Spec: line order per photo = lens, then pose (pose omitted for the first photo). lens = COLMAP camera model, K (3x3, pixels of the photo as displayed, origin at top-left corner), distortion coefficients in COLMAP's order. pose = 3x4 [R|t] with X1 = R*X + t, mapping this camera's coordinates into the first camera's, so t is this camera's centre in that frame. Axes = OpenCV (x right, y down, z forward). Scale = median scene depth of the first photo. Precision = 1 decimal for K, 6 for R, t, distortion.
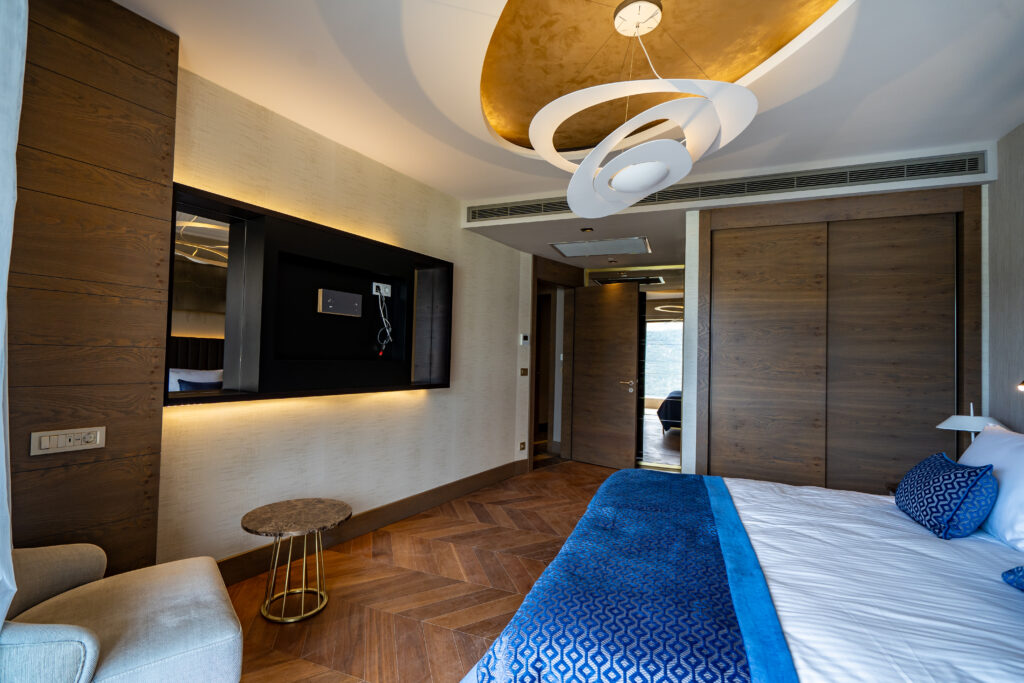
lens RADIAL K [[463.4, 0, 505.4], [0, 463.4, 344.2], [0, 0, 1]] dist [-0.002009, 0.000932]
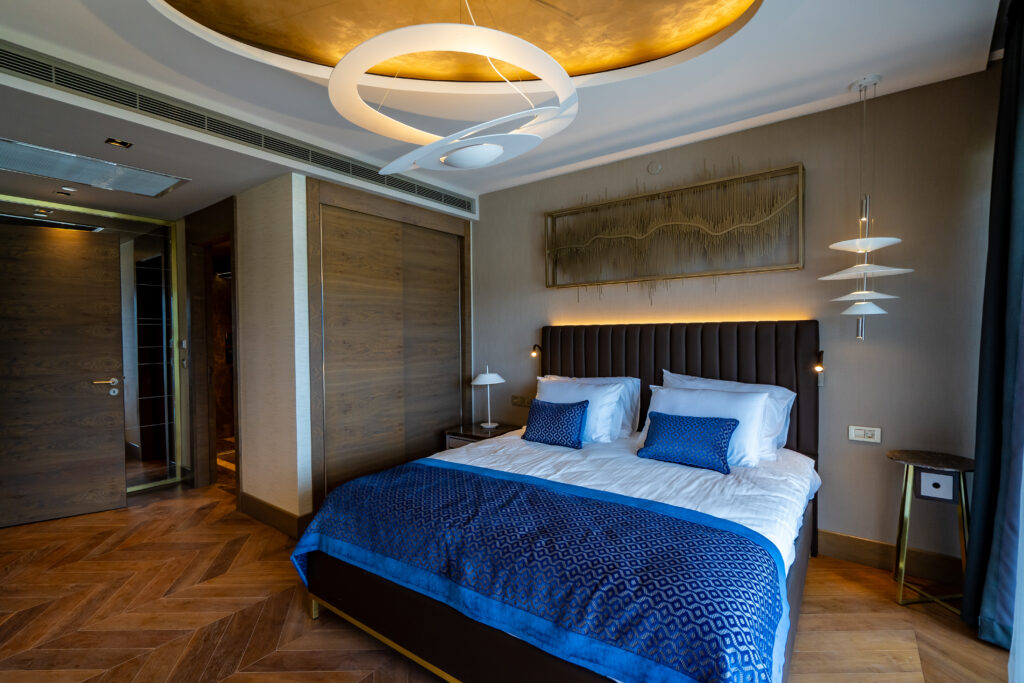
lens RADIAL K [[463.4, 0, 505.4], [0, 463.4, 344.2], [0, 0, 1]] dist [-0.002009, 0.000932]
pose [[0.269911, -0.050652, 0.961552, -0.371196], [-0.009443, 0.998428, 0.055245, -0.024070], [-0.962839, -0.023992, 0.269009, 0.422820]]
